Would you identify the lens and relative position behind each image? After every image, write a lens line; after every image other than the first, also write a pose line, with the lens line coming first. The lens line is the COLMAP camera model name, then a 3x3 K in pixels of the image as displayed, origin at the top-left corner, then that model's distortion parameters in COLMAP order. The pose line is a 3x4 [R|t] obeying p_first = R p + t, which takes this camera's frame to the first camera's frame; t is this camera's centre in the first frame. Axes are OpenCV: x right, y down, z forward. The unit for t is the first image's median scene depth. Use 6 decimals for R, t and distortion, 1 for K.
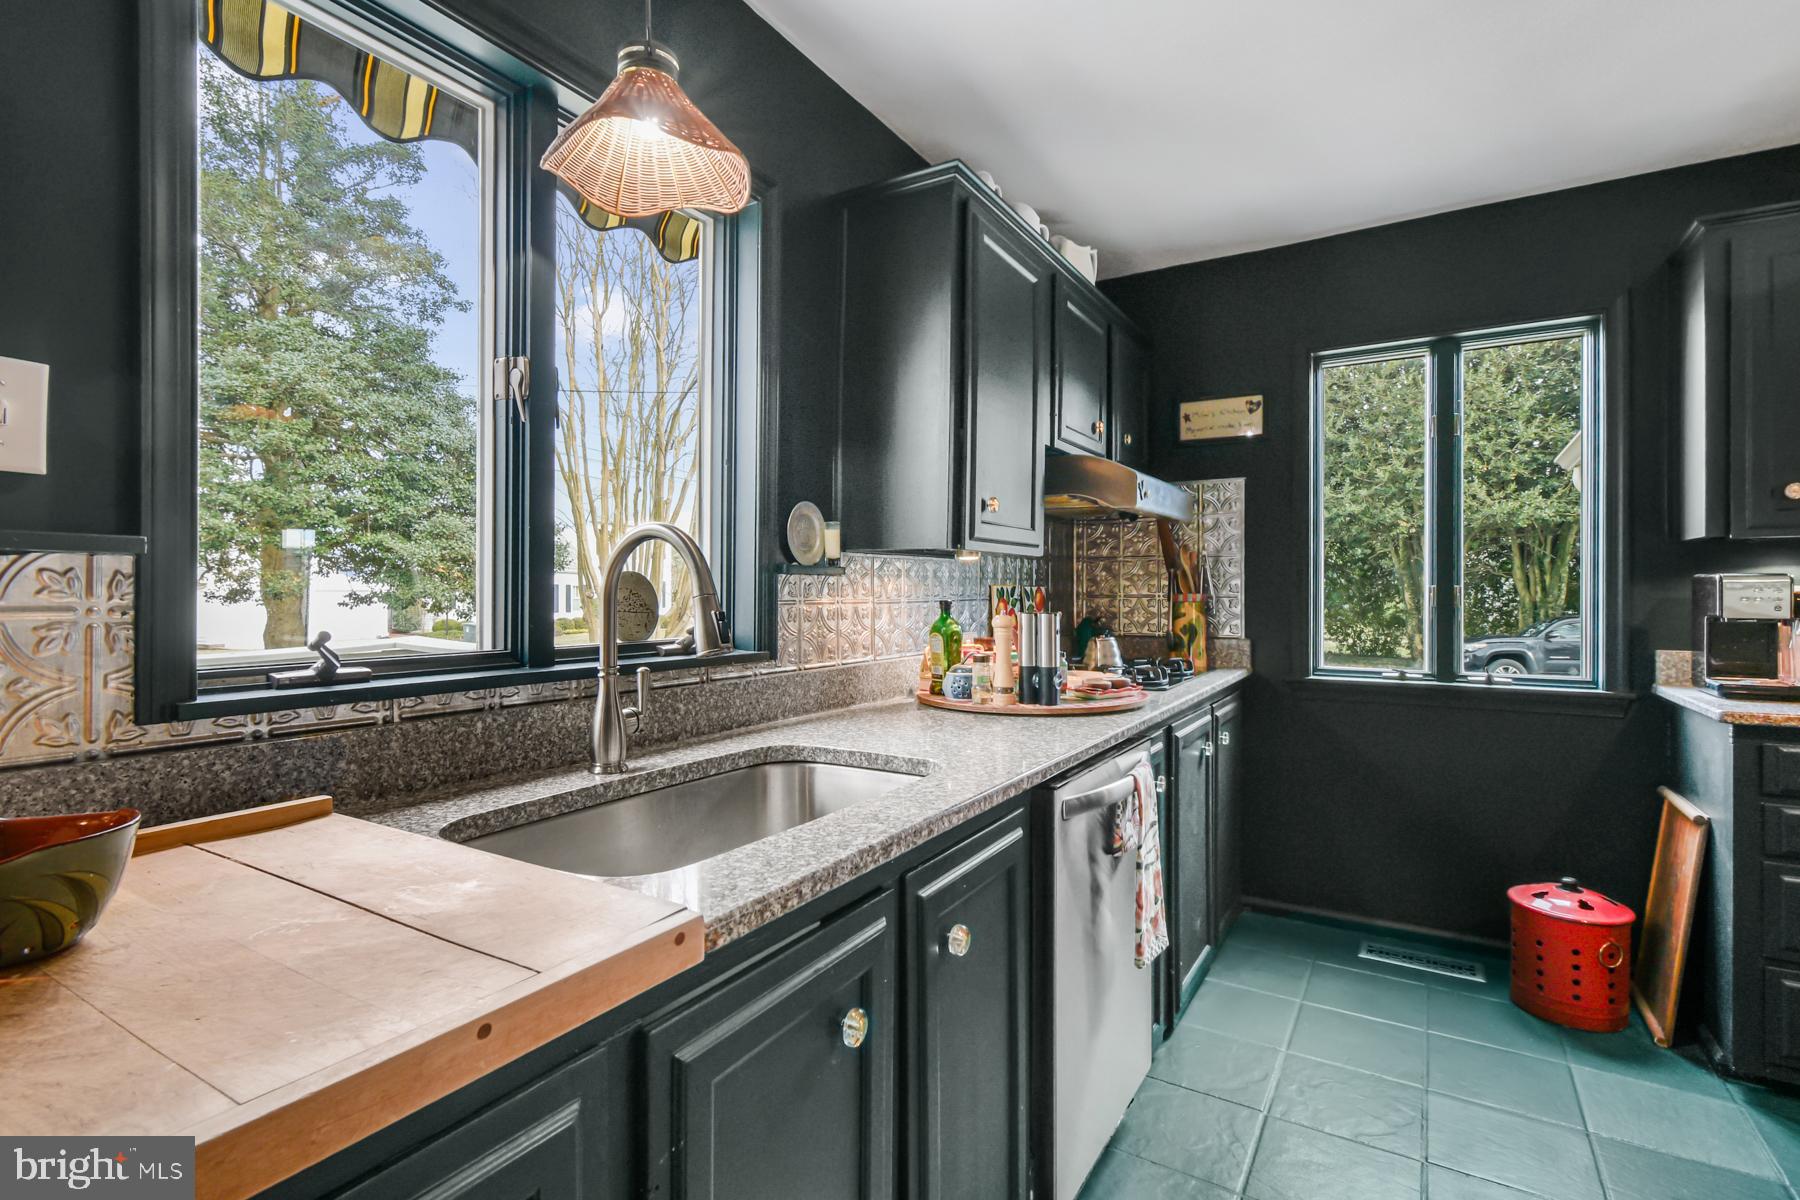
lens RADIAL K [[828.7, 0, 902.1], [0, 828.7, 582.2], [0, 0, 1]] dist [0.001791, -0.000065]
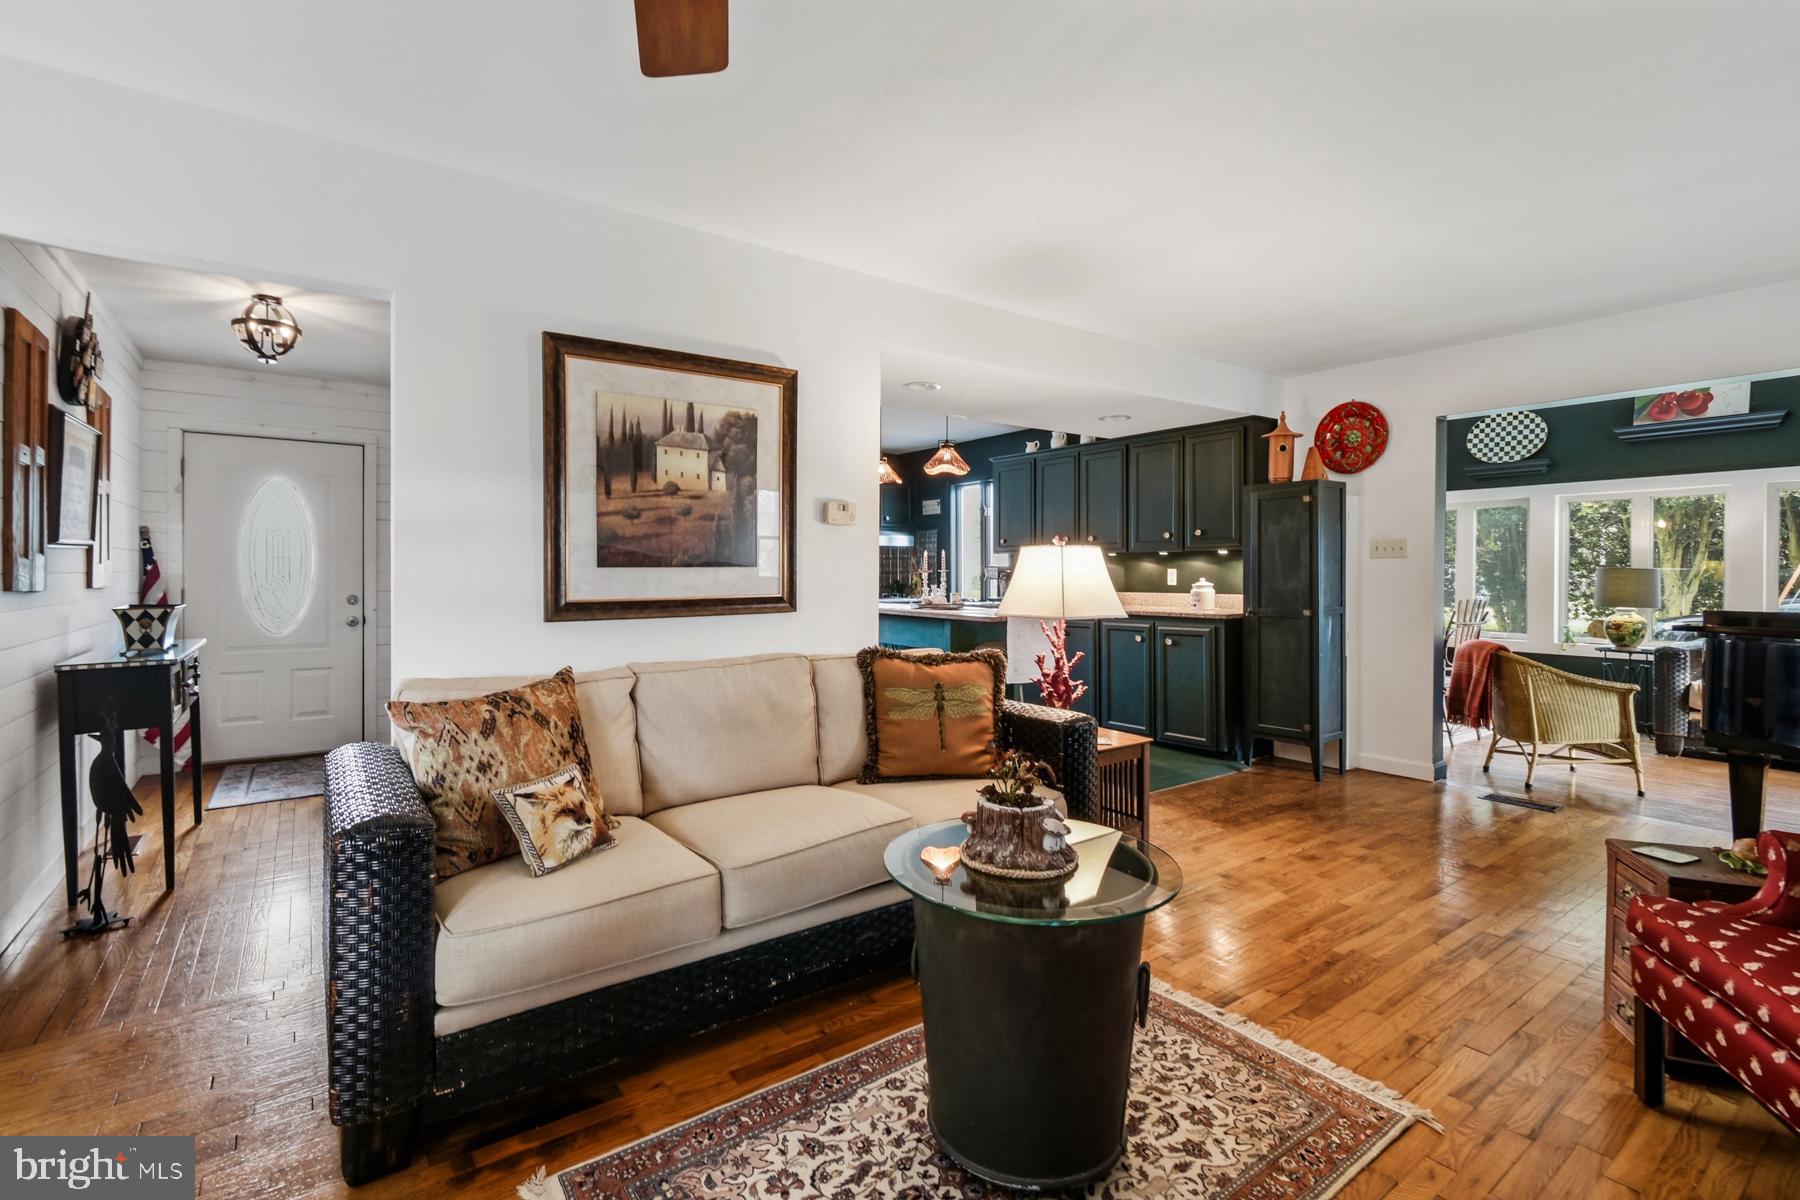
lens RADIAL K [[828.0, 0, 894.2], [0, 828.0, 566.1], [0, 0, 1]] dist [0.001664, -0.000407]
pose [[0.928309, 0.001664, -0.371806, 3.255388], [0.001967, 0.999954, 0.009386, -0.075281], [0.371804, -0.009444, 0.928263, -3.990157]]
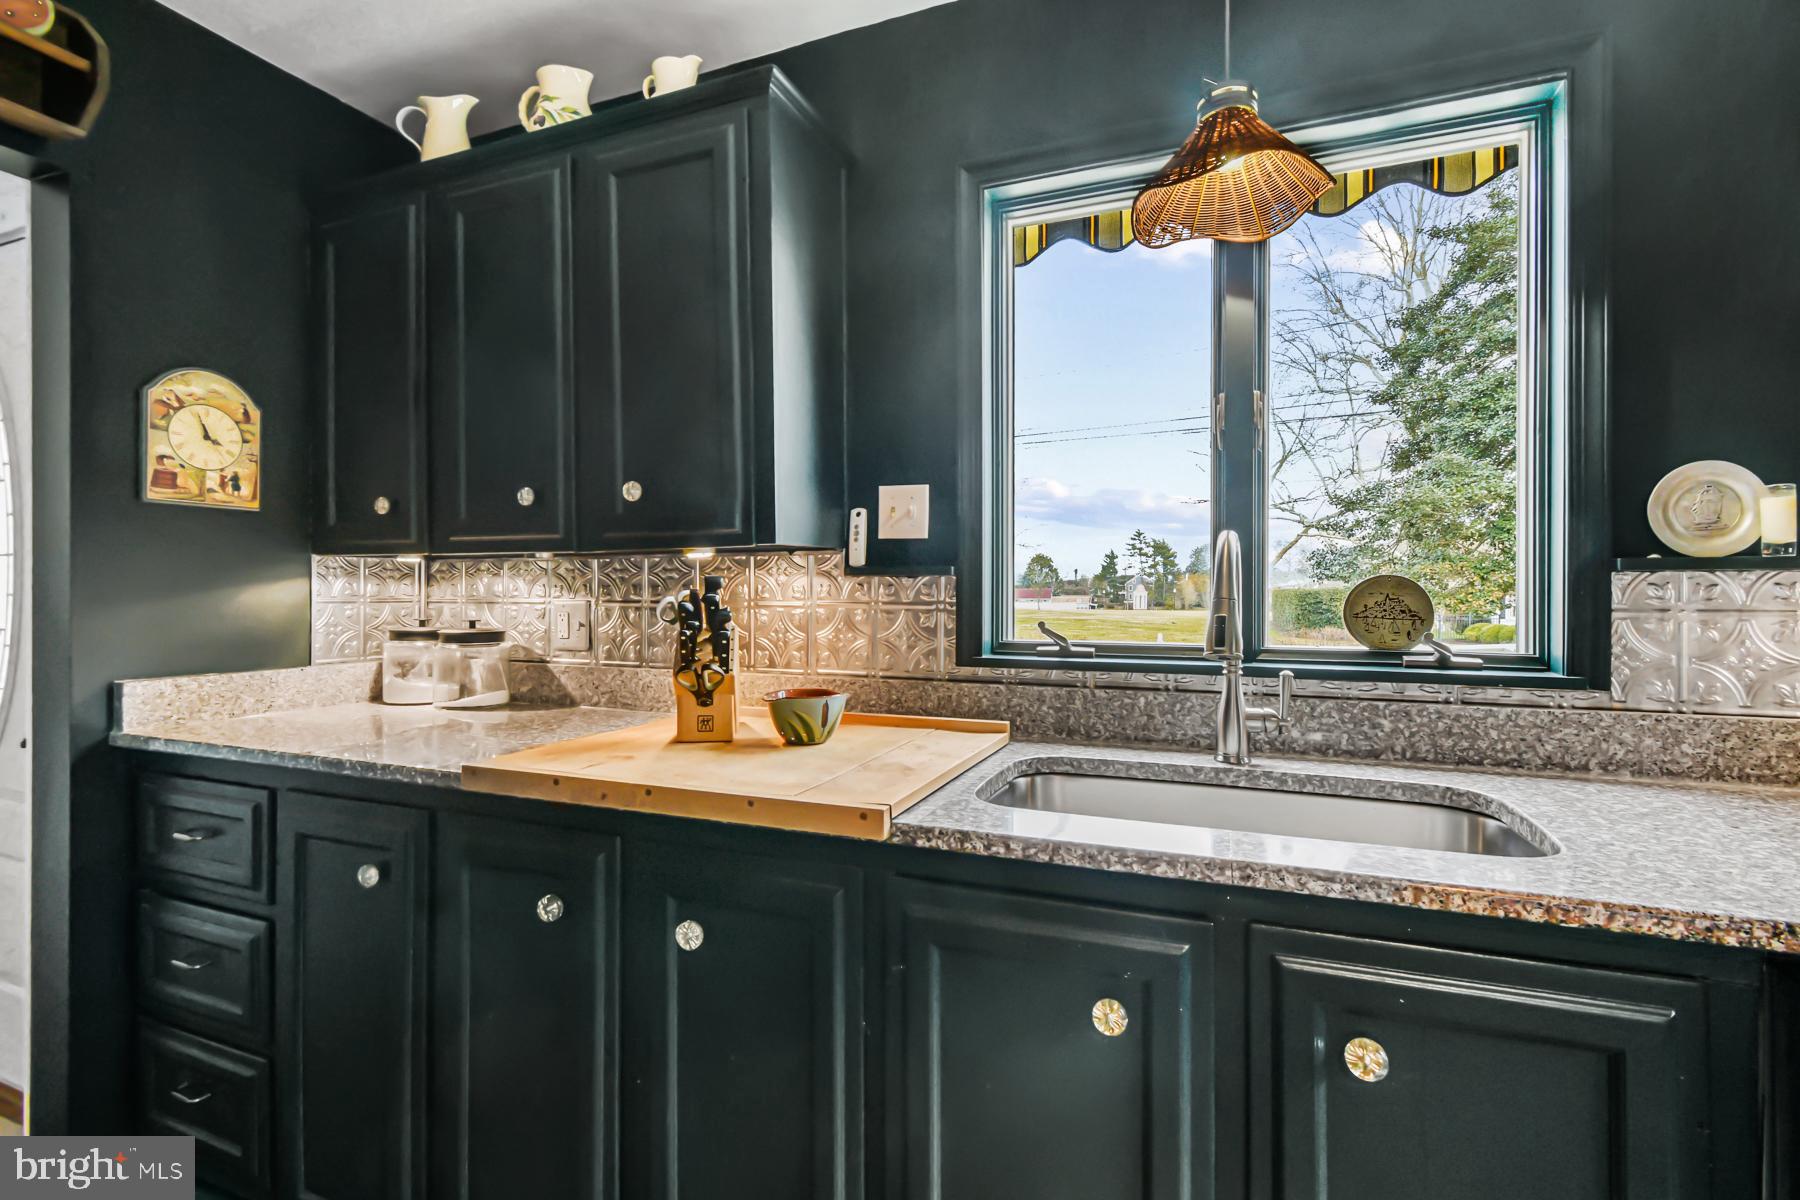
lens RADIAL K [[828.7, 0, 902.1], [0, 828.7, 582.2], [0, 0, 1]] dist [0.001791, -0.000065]
pose [[0.183479, -0.005344, -0.983009, 0.659541], [0.012663, 0.999915, -0.003072, -0.010554], [0.982942, -0.011884, 0.183531, 0.385038]]
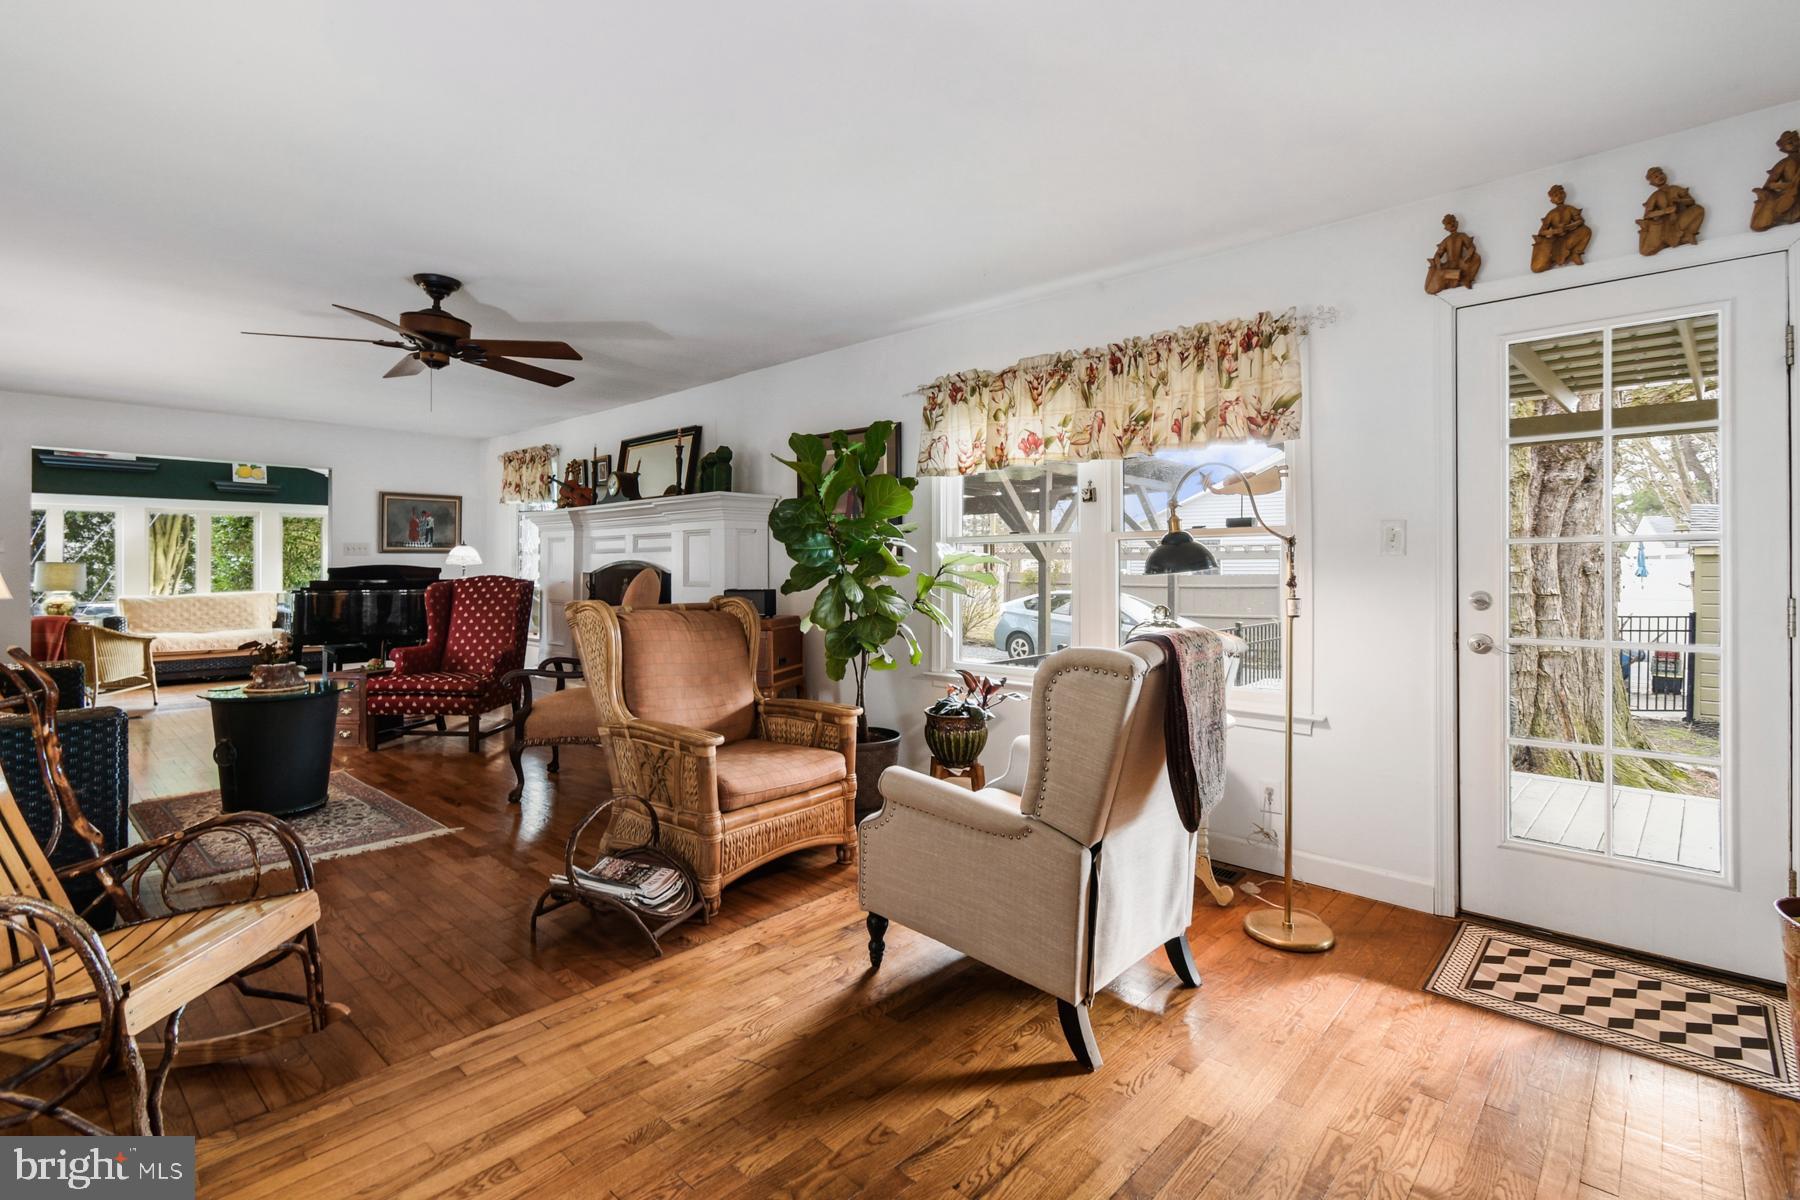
lens RADIAL K [[841.7, 0, 889.0], [0, 841.7, 578.7], [0, 0, 1]] dist [0.001185, 0.000016]
pose [[0.192443, -0.010081, 0.981256, 0.143860], [-0.015479, 0.999792, 0.013307, -0.067148], [-0.981186, -0.017750, 0.192247, -5.564952]]
